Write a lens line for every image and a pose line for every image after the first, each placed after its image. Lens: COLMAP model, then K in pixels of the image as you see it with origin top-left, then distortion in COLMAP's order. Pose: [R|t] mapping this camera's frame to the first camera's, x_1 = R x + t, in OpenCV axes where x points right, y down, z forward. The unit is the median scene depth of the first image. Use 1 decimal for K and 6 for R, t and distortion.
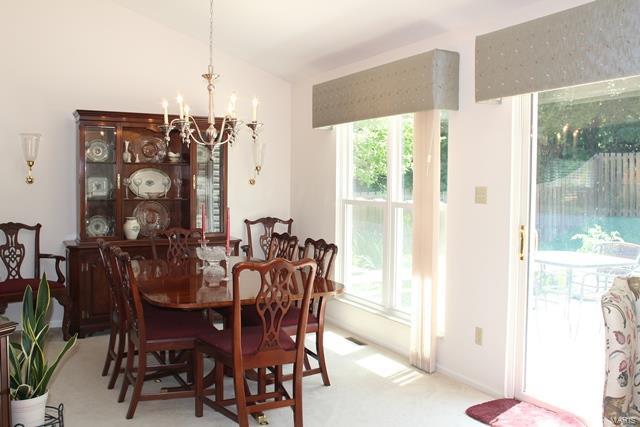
lens RADIAL K [[592.6, 0, 319.3], [0, 592.6, 214.7], [0, 0, 1]] dist [-0.066076, 0.000000]
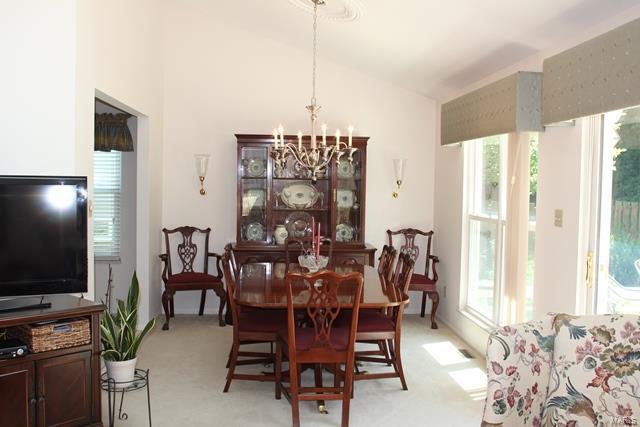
lens RADIAL K [[592.6, 0, 306.7], [0, 592.6, 217.5], [0, 0, 1]] dist [-0.066076, 0.000000]
pose [[0.913403, 0.029206, -0.406007, 0.253432], [-0.028772, 0.999560, 0.007174, -0.025907], [0.406038, 0.005130, 0.913842, -0.054081]]
